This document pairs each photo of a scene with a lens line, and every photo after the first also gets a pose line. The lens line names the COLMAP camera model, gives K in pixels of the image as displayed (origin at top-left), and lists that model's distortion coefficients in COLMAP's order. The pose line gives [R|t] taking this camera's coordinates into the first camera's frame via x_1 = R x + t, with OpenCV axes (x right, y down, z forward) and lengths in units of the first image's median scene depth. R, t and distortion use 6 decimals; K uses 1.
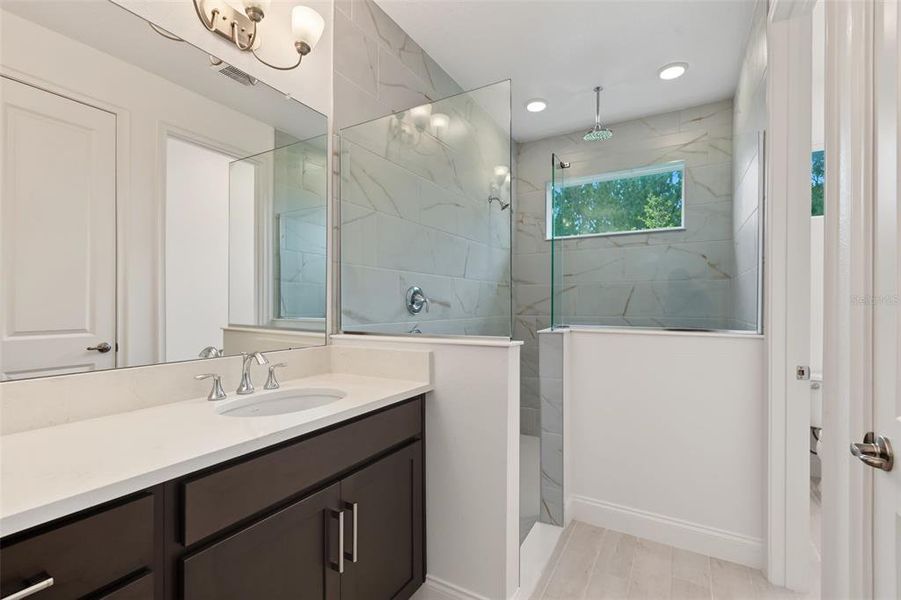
lens RADIAL K [[401.6, 0, 449.5], [0, 401.6, 304.6], [0, 0, 1]] dist [0.002239, -0.001303]
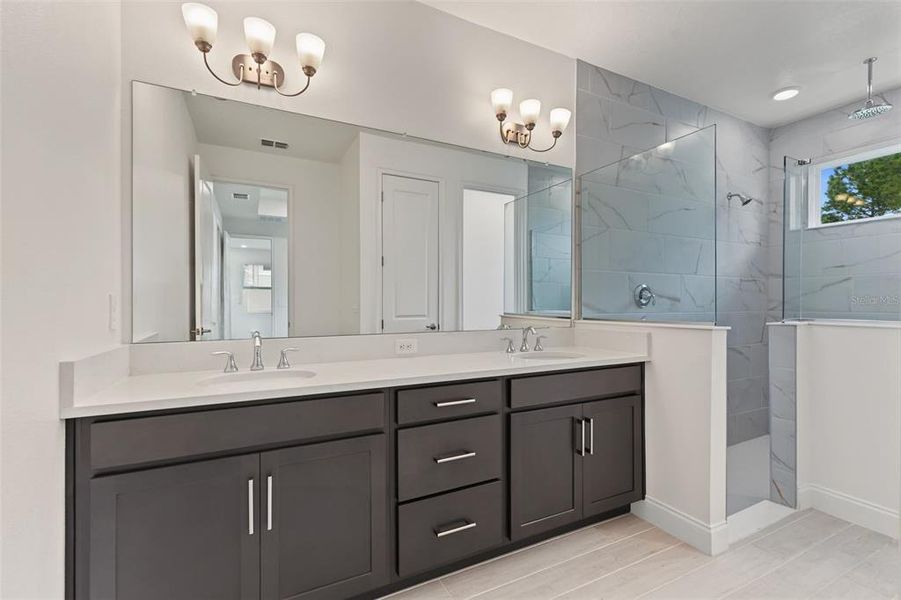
lens RADIAL K [[401.6, 0, 448.4], [0, 401.6, 302.4], [0, 0, 1]] dist [0.002239, -0.001303]
pose [[0.839218, -0.000353, -0.543794, 0.090458], [0.000683, 1.000000, 0.000405, 0.009415], [0.543794, -0.000711, 0.839218, -0.378628]]
